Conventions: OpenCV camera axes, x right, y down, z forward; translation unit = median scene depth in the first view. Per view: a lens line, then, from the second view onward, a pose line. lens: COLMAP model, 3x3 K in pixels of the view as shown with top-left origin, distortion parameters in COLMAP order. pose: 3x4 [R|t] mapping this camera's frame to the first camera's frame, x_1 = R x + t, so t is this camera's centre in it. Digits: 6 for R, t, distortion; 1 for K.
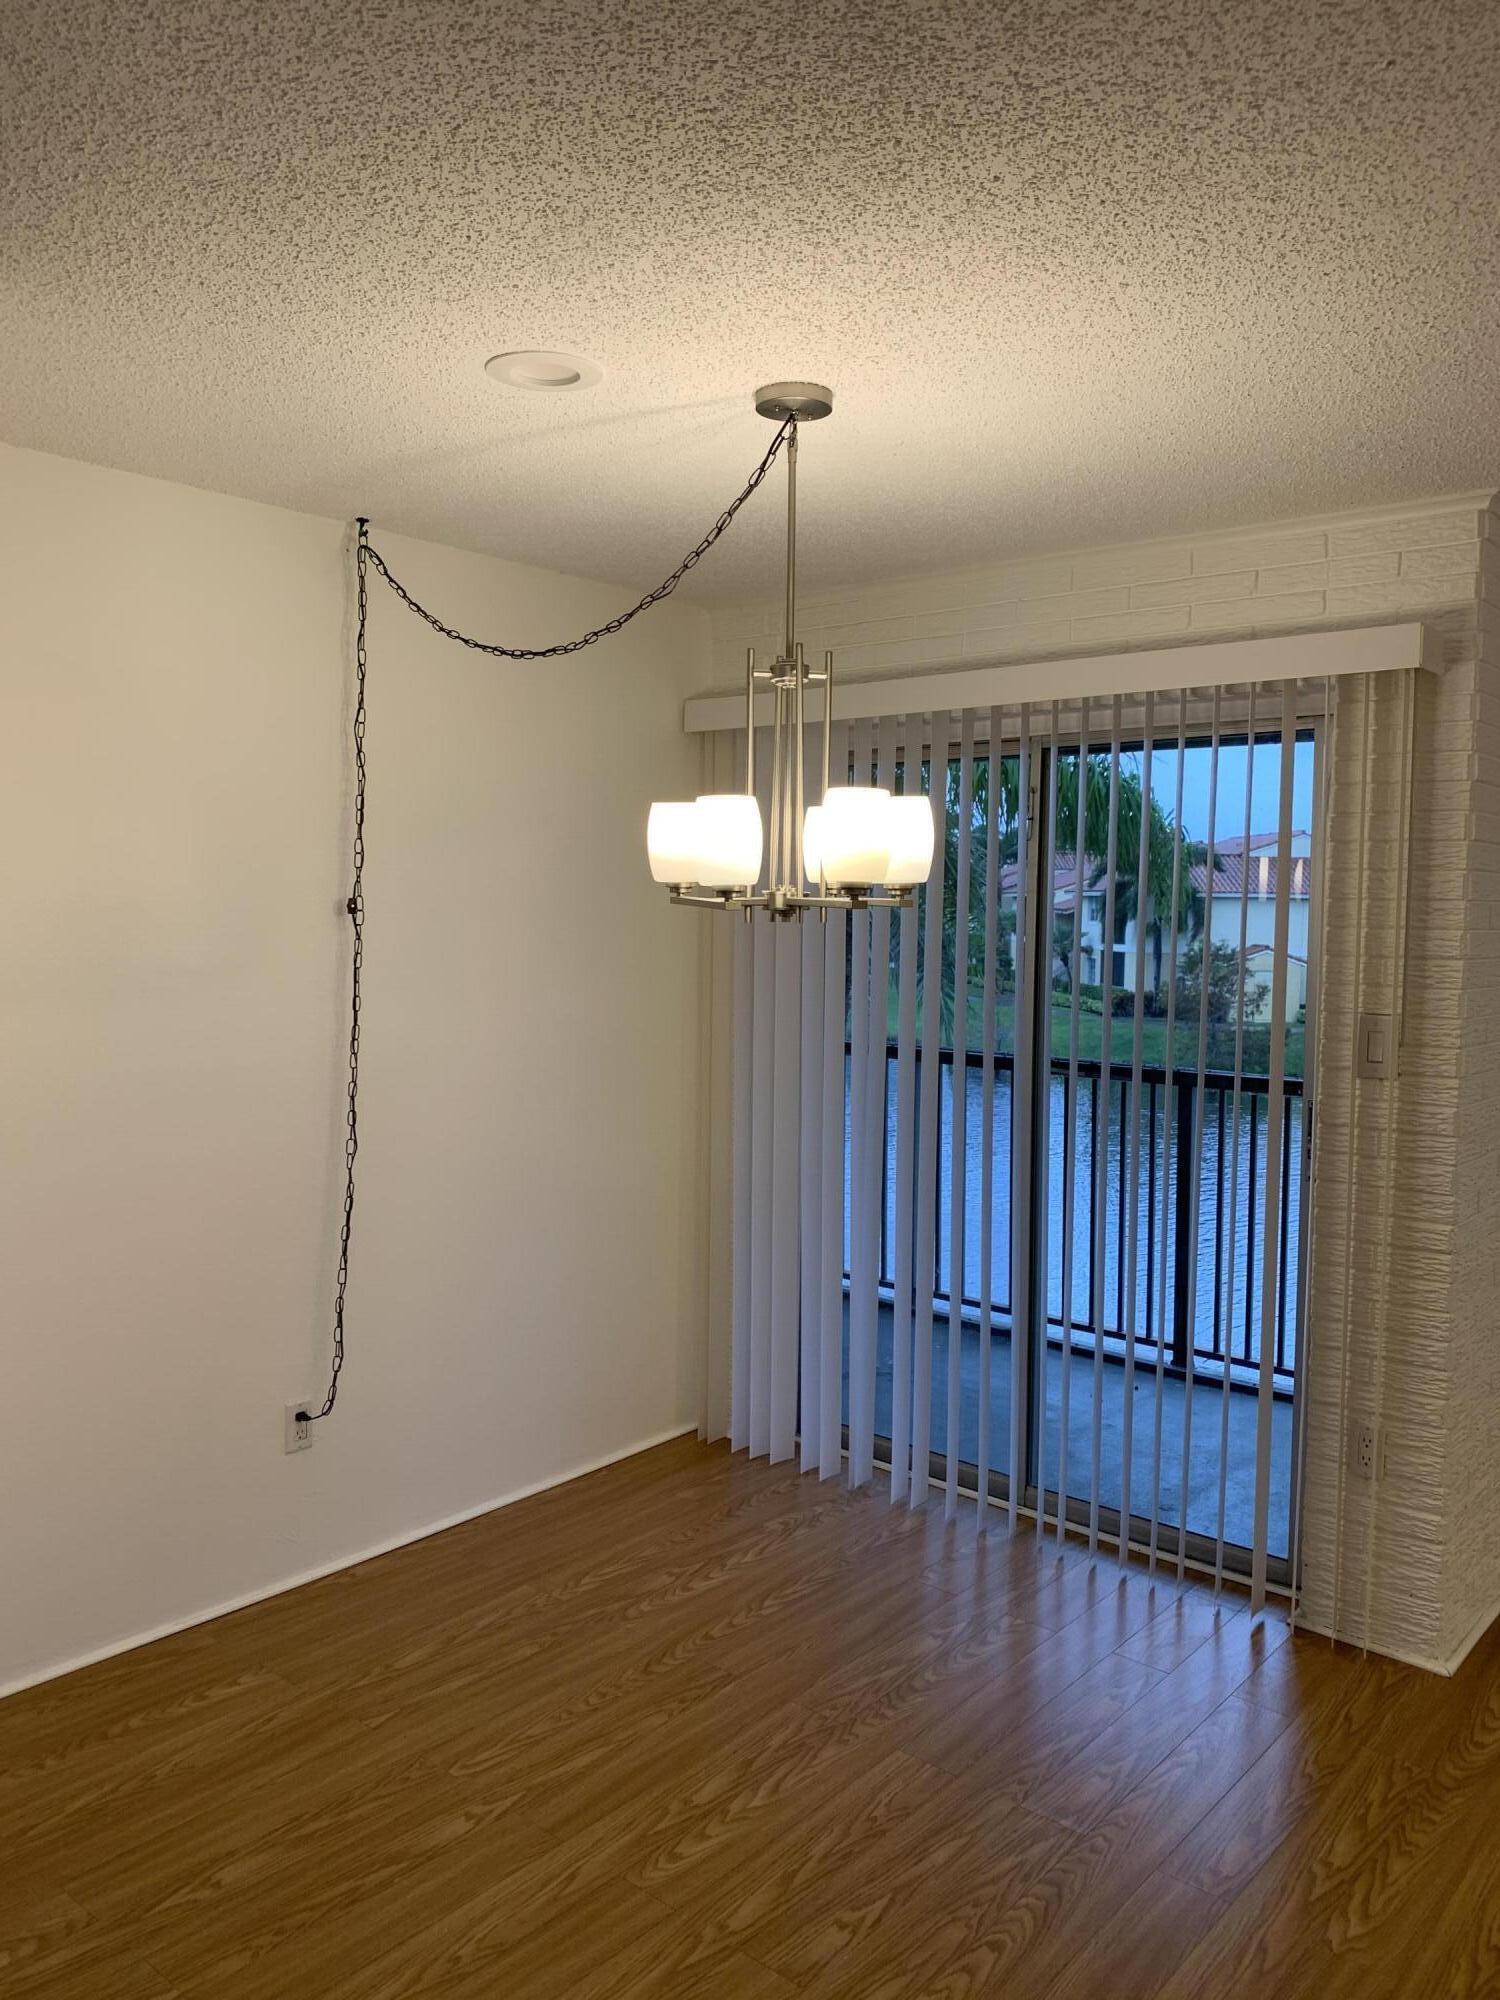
lens RADIAL K [[1542.6, 0, 746.0], [0, 1542.6, 982.1], [0, 0, 1]] dist [0.021638, -0.010499]
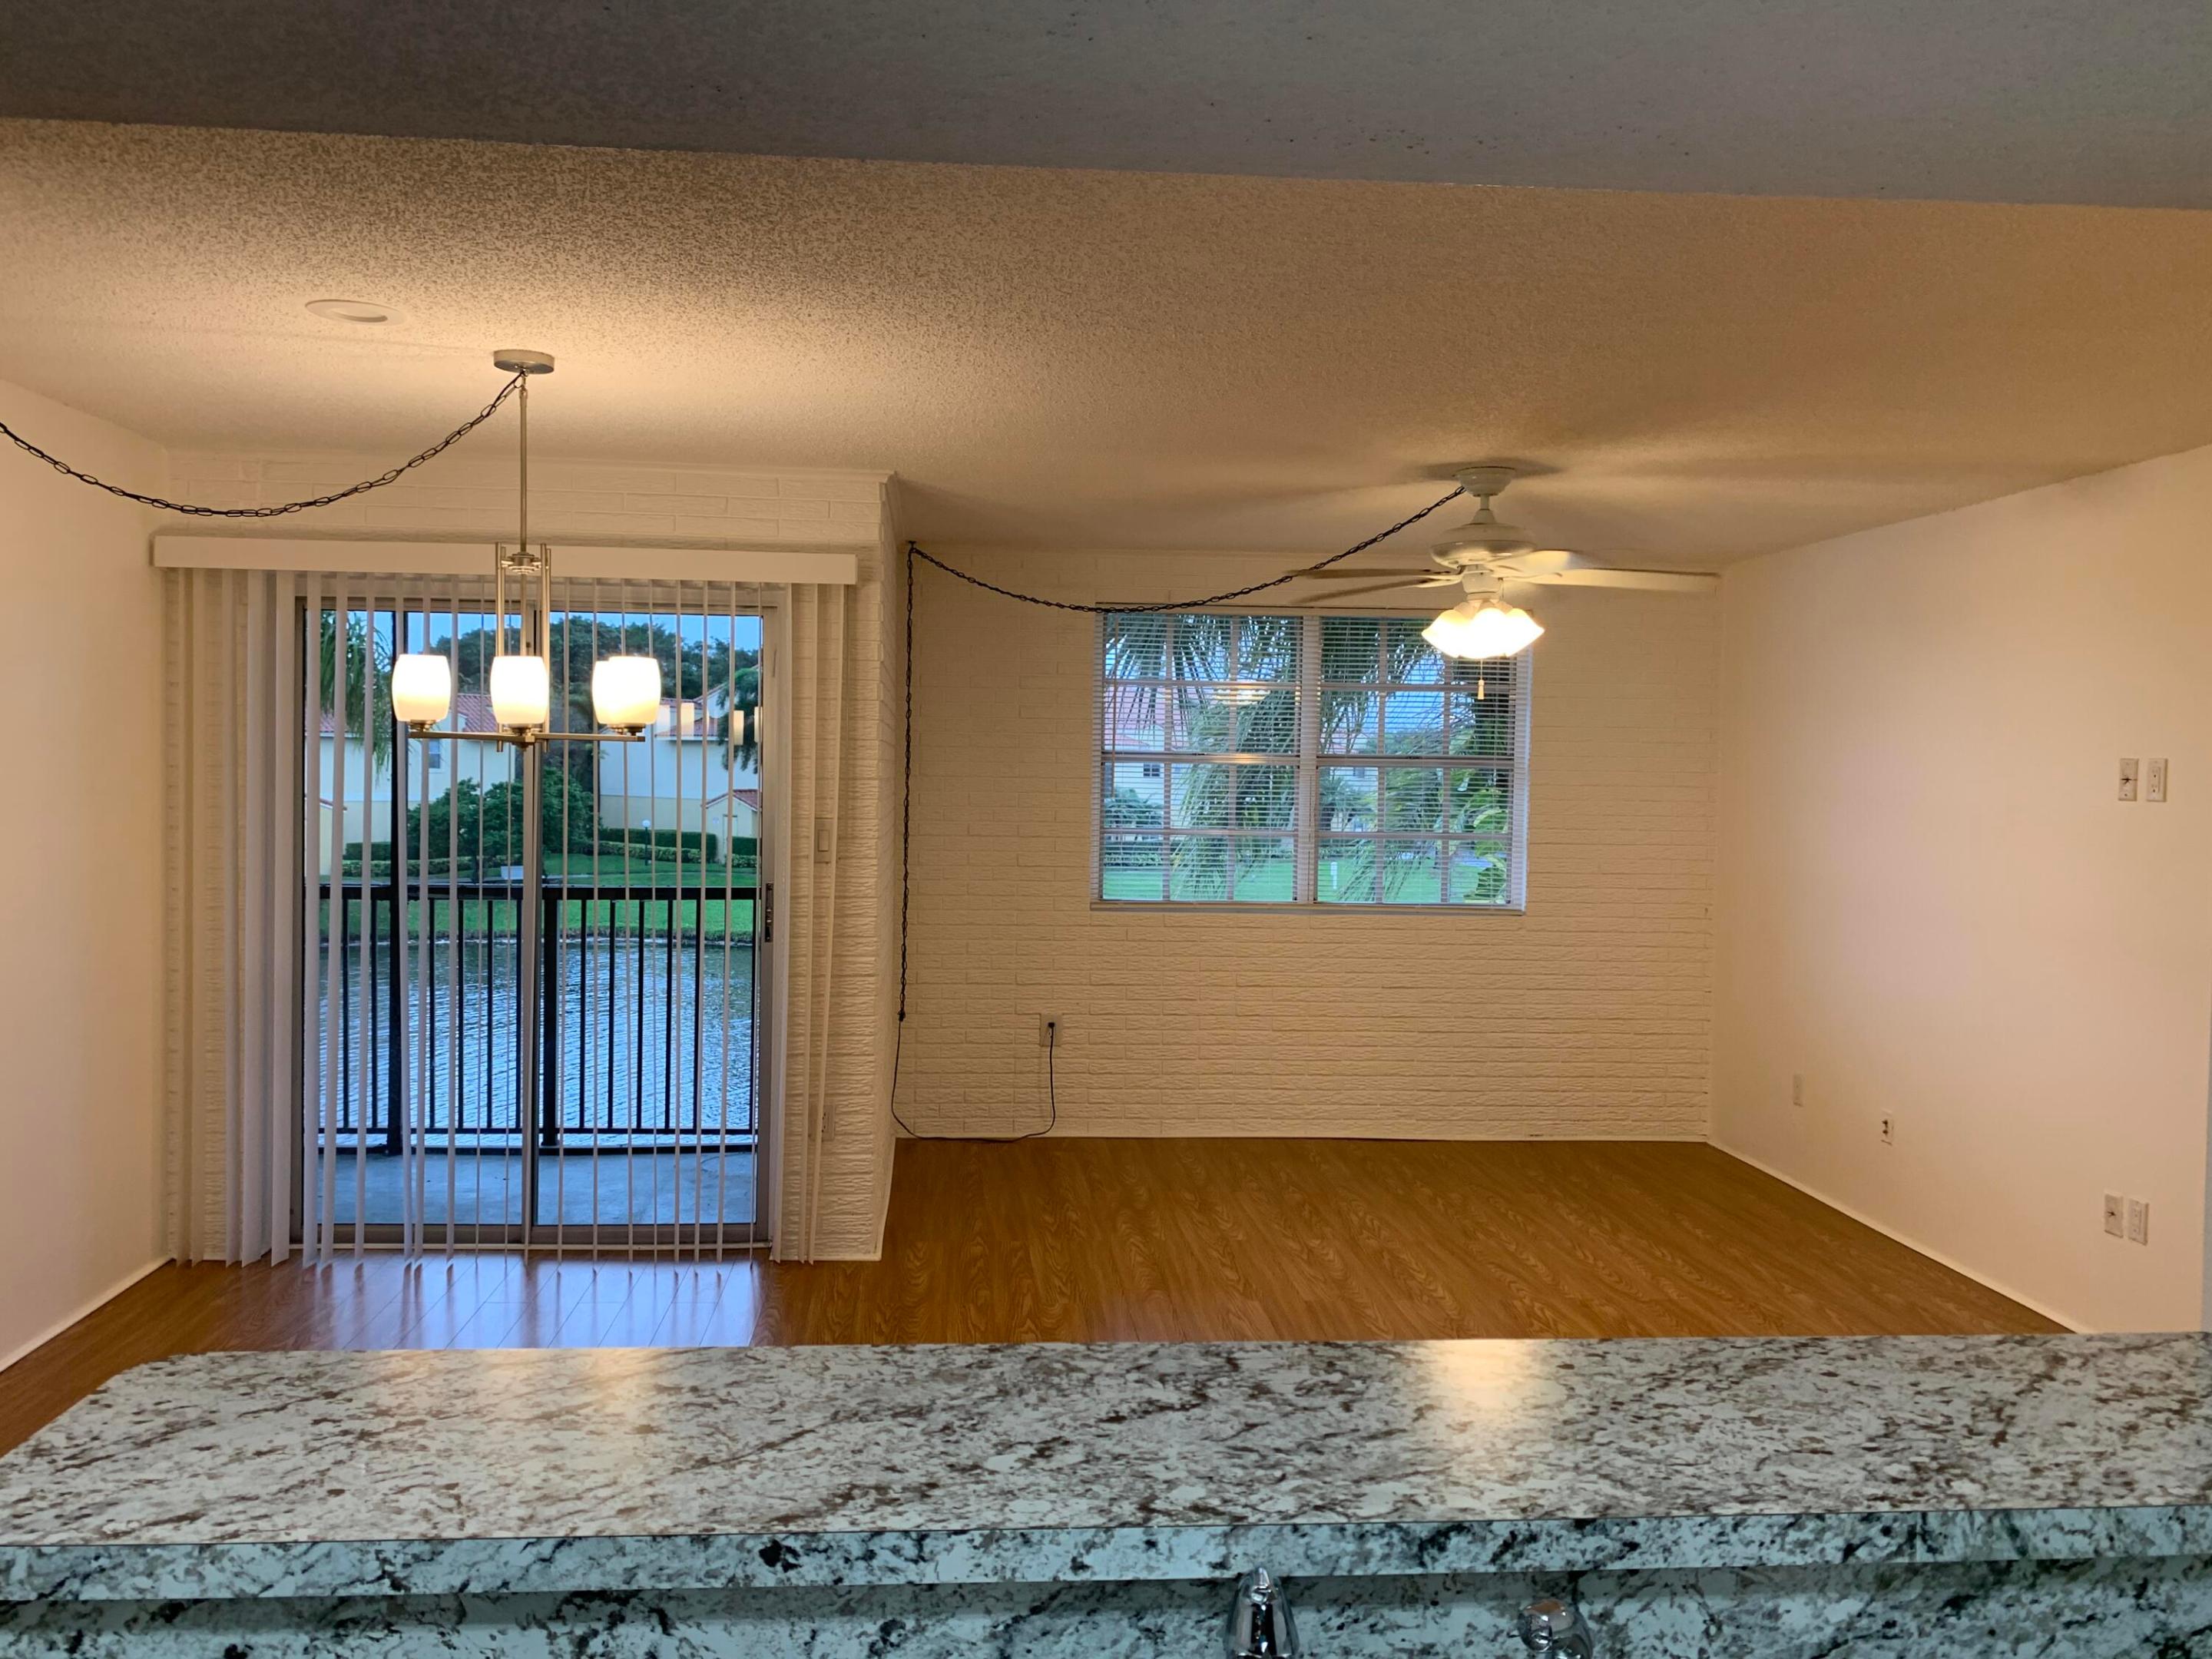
lens RADIAL K [[1704.9, 0, 1116.3], [0, 1704.9, 819.0], [0, 0, 1]] dist [0.034005, -0.008257]
pose [[0.692274, -0.027422, 0.721114, -0.625001], [0.032414, 0.999451, 0.006888, 0.021450], [-0.720907, 0.018606, 0.692782, -0.343190]]
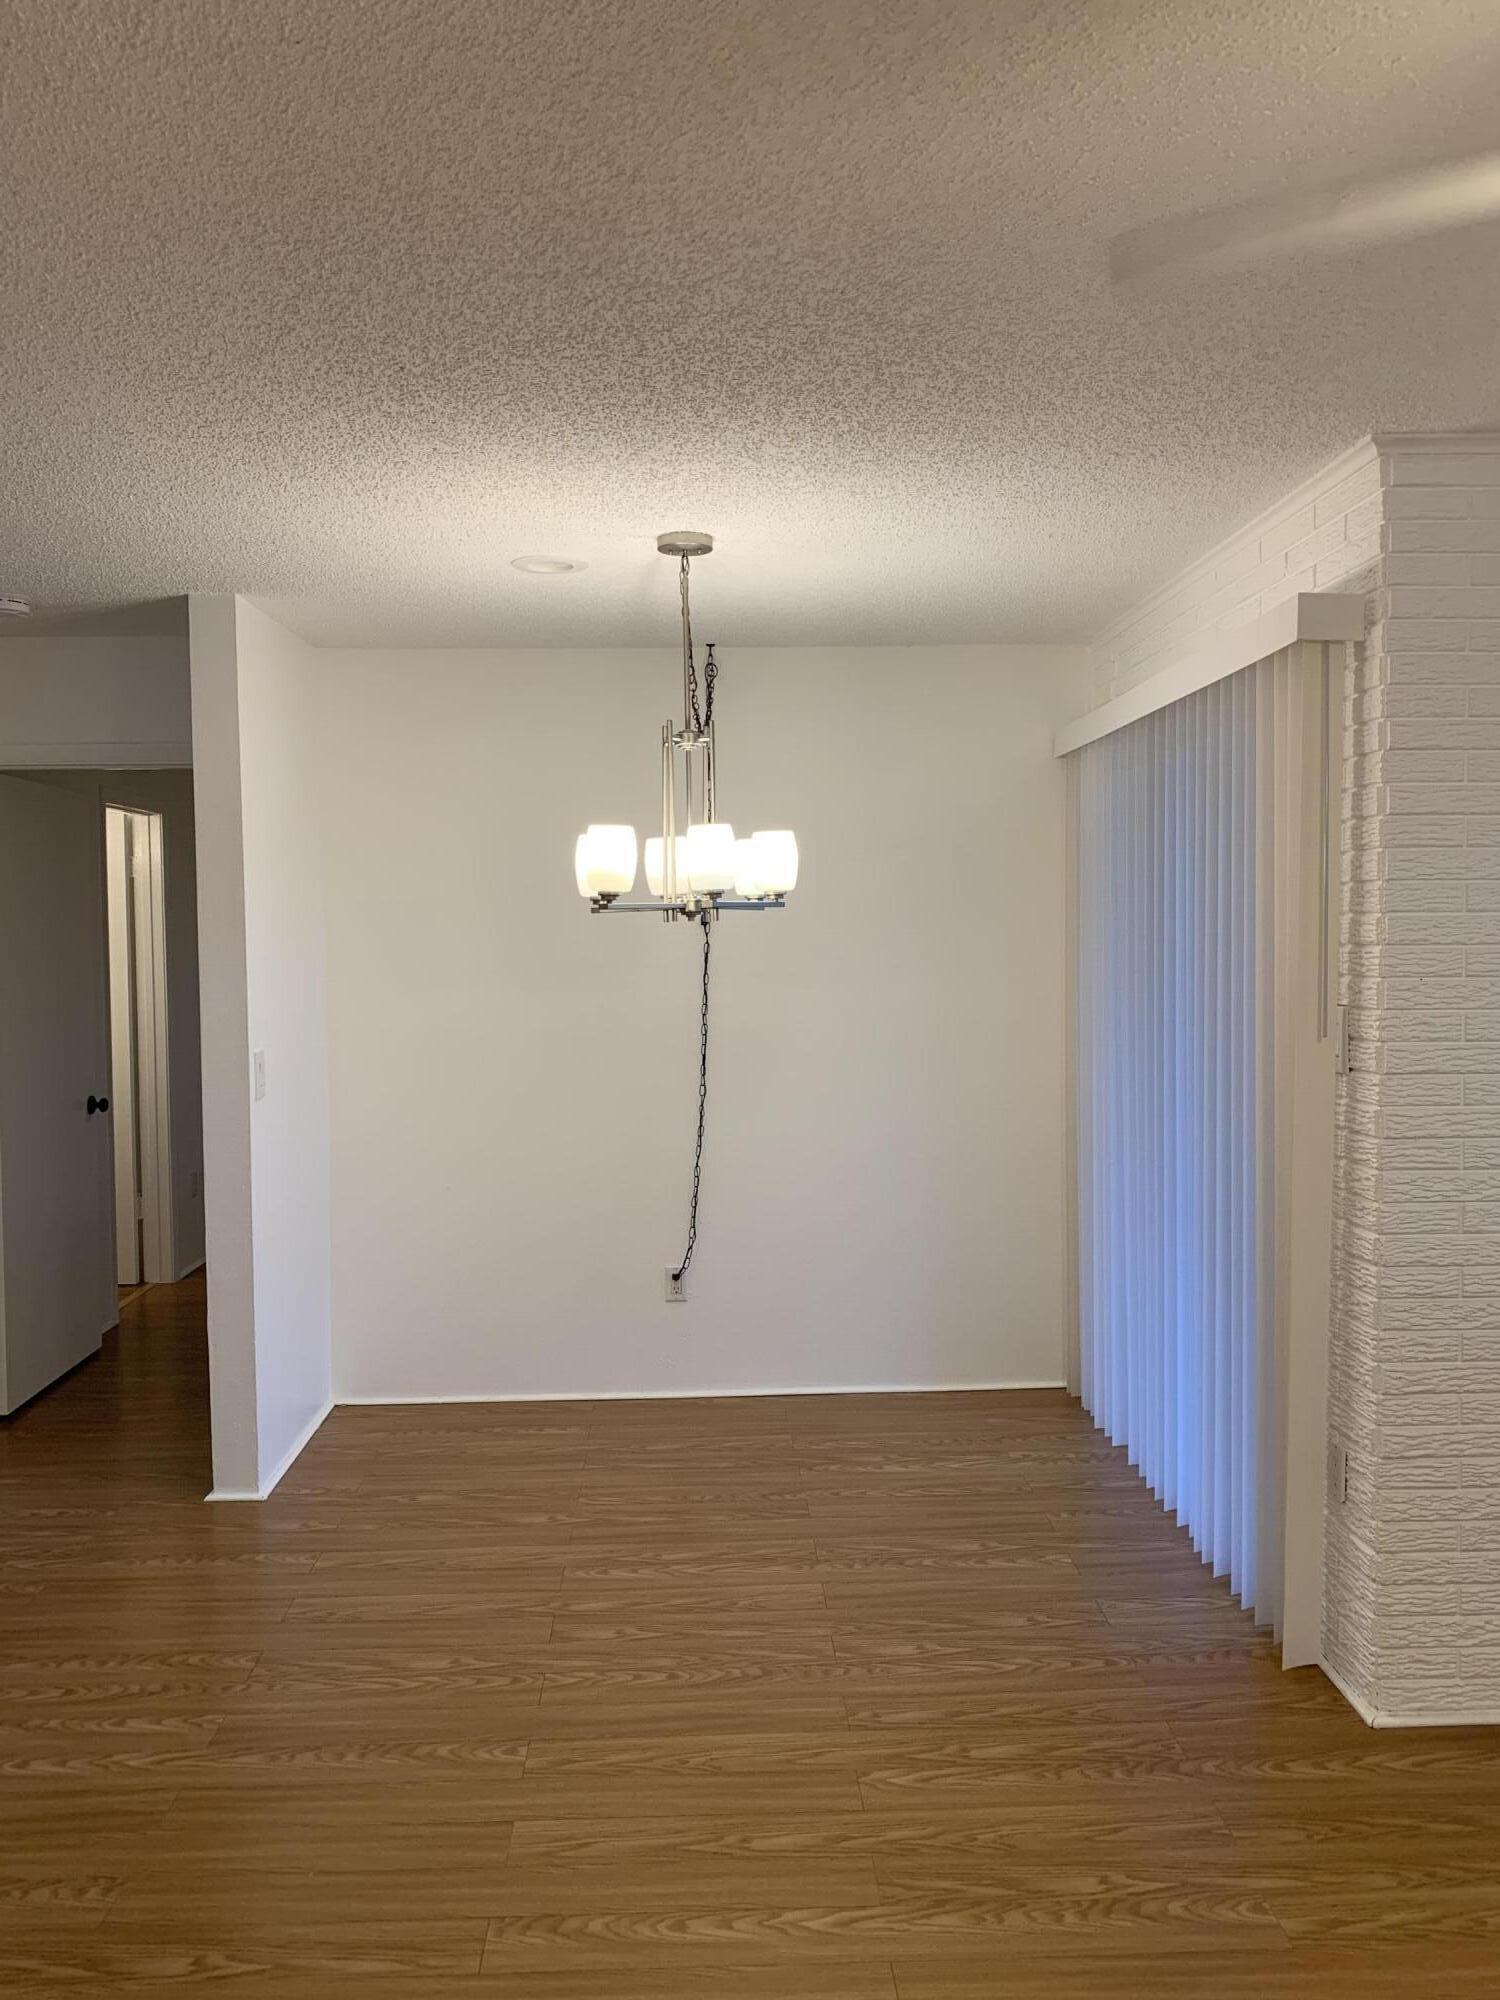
lens RADIAL K [[1539.7, 0, 748.1], [0, 1539.7, 994.8], [0, 0, 1]] dist [0.038605, -0.005558]
pose [[0.671807, 0.008830, -0.740673, 0.992913], [-0.017591, 0.999837, -0.004036, 0.028216], [0.740517, 0.015741, 0.671853, 0.112630]]
